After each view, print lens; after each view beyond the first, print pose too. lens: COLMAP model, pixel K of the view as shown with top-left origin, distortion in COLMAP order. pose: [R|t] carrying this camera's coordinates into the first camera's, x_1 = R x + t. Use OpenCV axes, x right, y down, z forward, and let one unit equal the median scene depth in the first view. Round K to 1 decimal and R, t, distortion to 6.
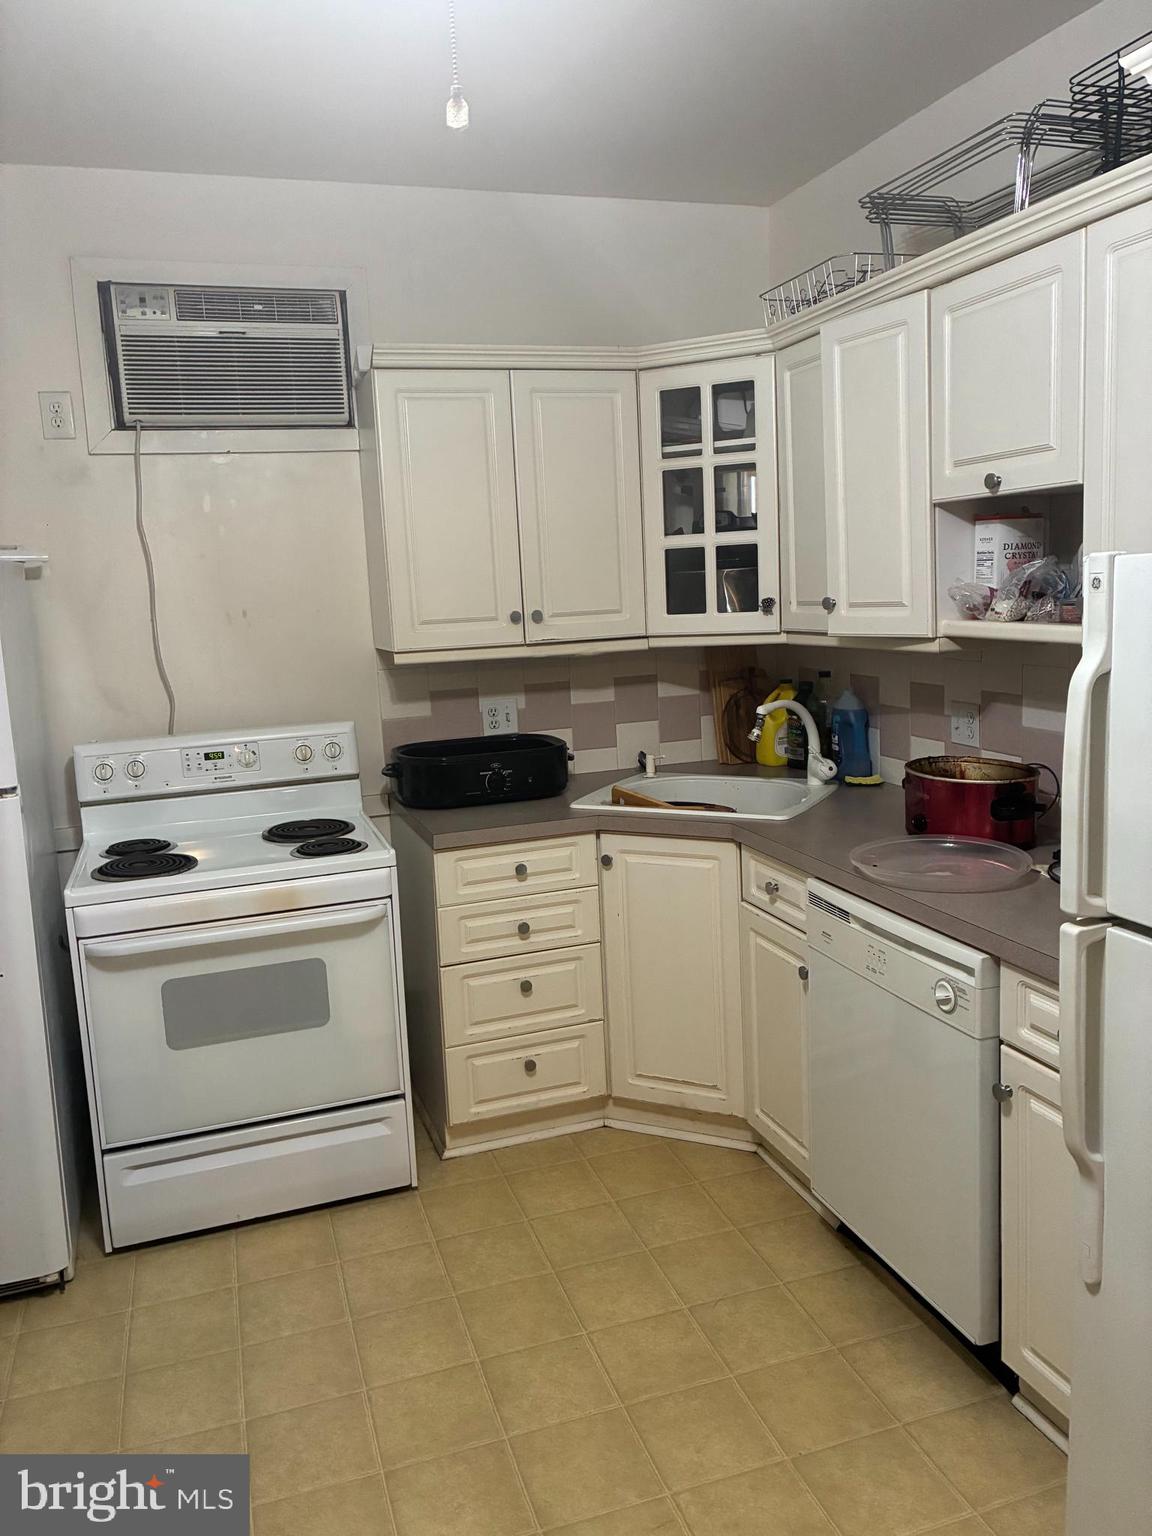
lens RADIAL K [[1173.6, 0, 575.2], [0, 1173.6, 746.8], [0, 0, 1]] dist [0.104444, -0.225091]
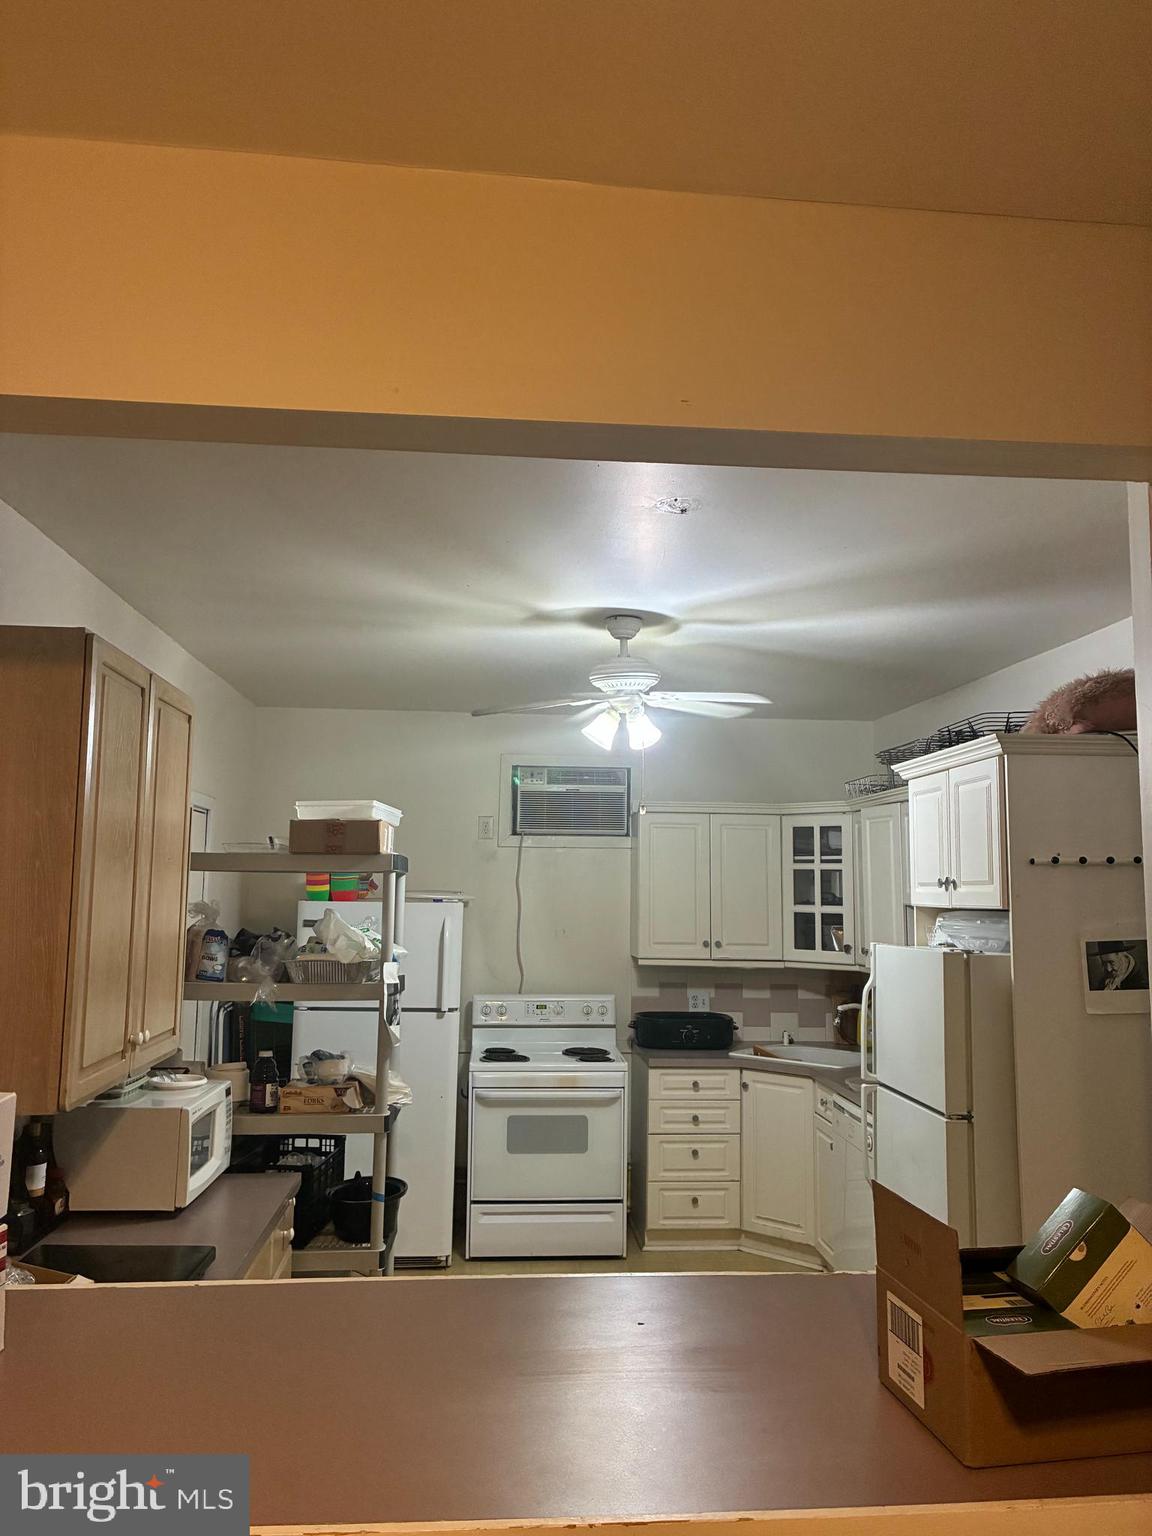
lens RADIAL K [[1173.6, 0, 575.2], [0, 1173.6, 746.8], [0, 0, 1]] dist [0.104444, -0.225091]
pose [[0.967329, 0.031957, -0.251502, 0.205908], [-0.095764, 0.964588, -0.245761, 0.064417], [0.234742, 0.261817, 0.936135, -0.852643]]
